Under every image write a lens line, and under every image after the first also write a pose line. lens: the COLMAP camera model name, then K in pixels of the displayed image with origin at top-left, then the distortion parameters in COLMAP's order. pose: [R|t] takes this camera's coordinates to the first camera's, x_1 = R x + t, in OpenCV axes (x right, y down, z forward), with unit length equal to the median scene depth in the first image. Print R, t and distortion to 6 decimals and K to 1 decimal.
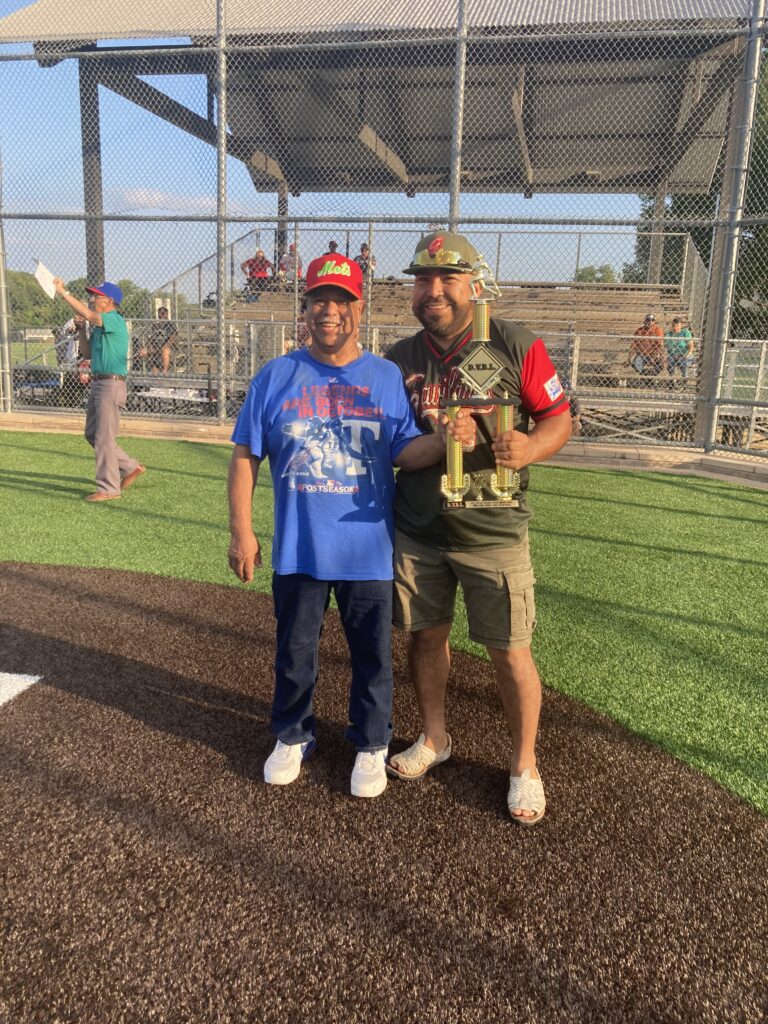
lens RADIAL K [[857.8, 0, 387.6], [0, 857.8, 511.7], [0, 0, 1]] dist [0.017776, 0.003891]
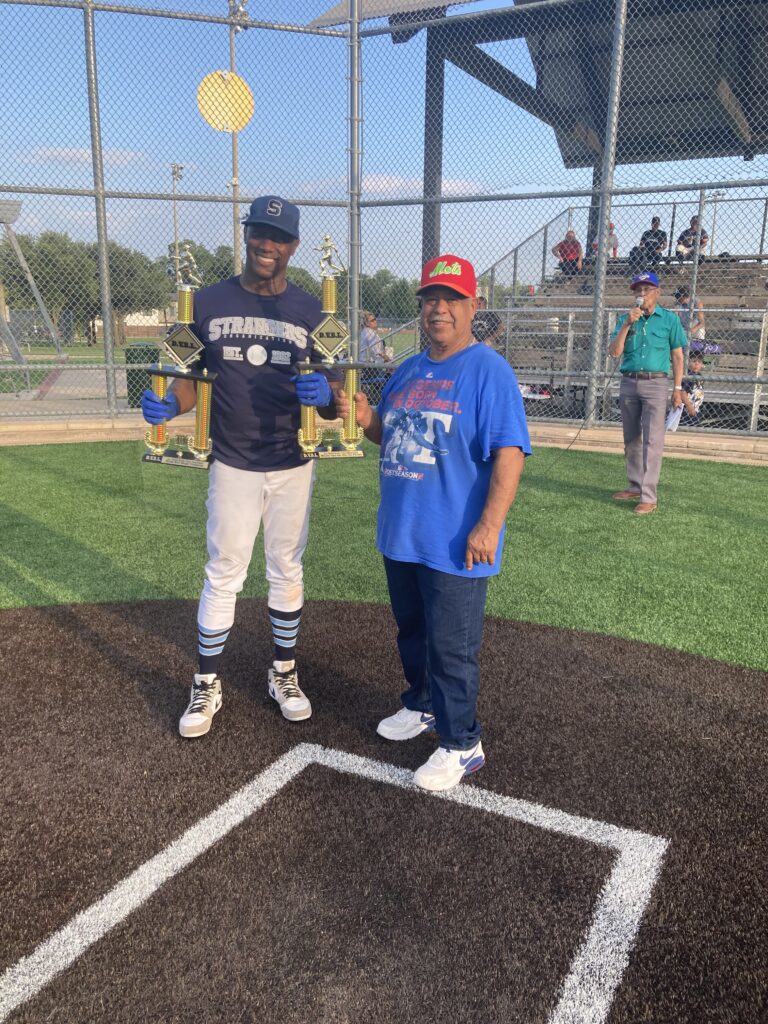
lens RADIAL K [[857.8, 0, 385.9], [0, 857.8, 510.0], [0, 0, 1]] dist [0.017776, 0.003891]
pose [[0.965507, 0.038786, -0.257471, -0.155851], [-0.034430, 0.999178, 0.021406, -0.028061], [0.258090, -0.011803, 0.966049, 0.091064]]
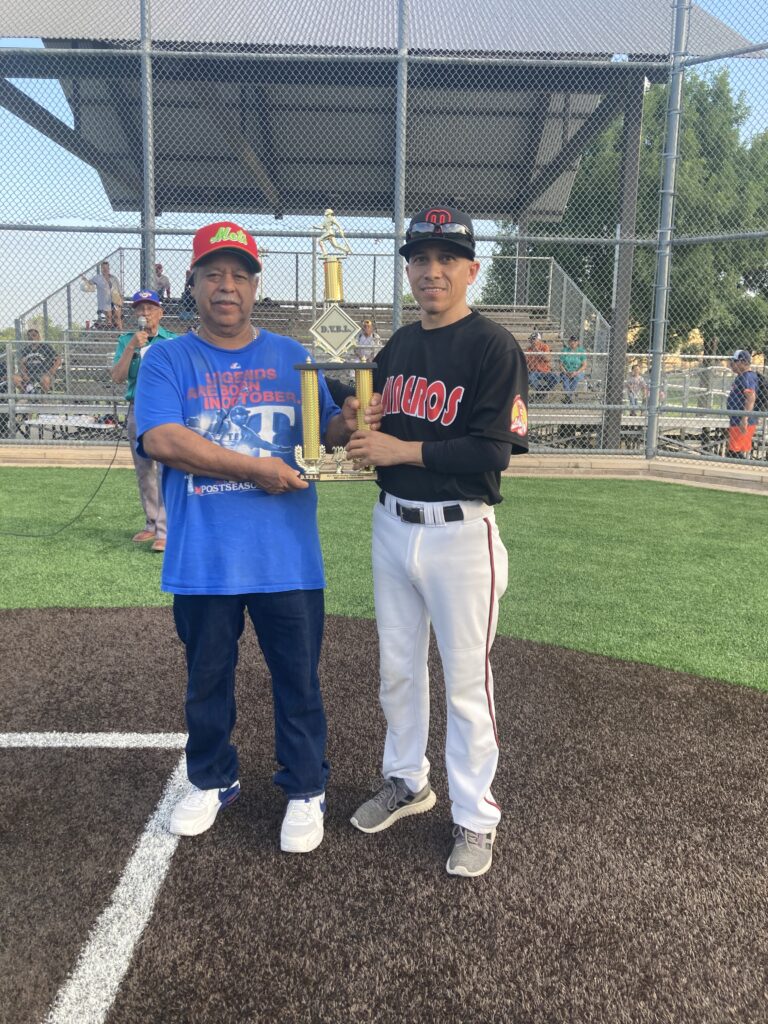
lens RADIAL K [[857.8, 0, 390.8], [0, 857.8, 503.0], [0, 0, 1]] dist [0.017776, 0.003891]
pose [[0.974220, -0.050627, 0.219847, -0.143521], [0.059128, 0.997729, -0.032258, 0.000440], [-0.217714, 0.044426, 0.975001, 0.039368]]
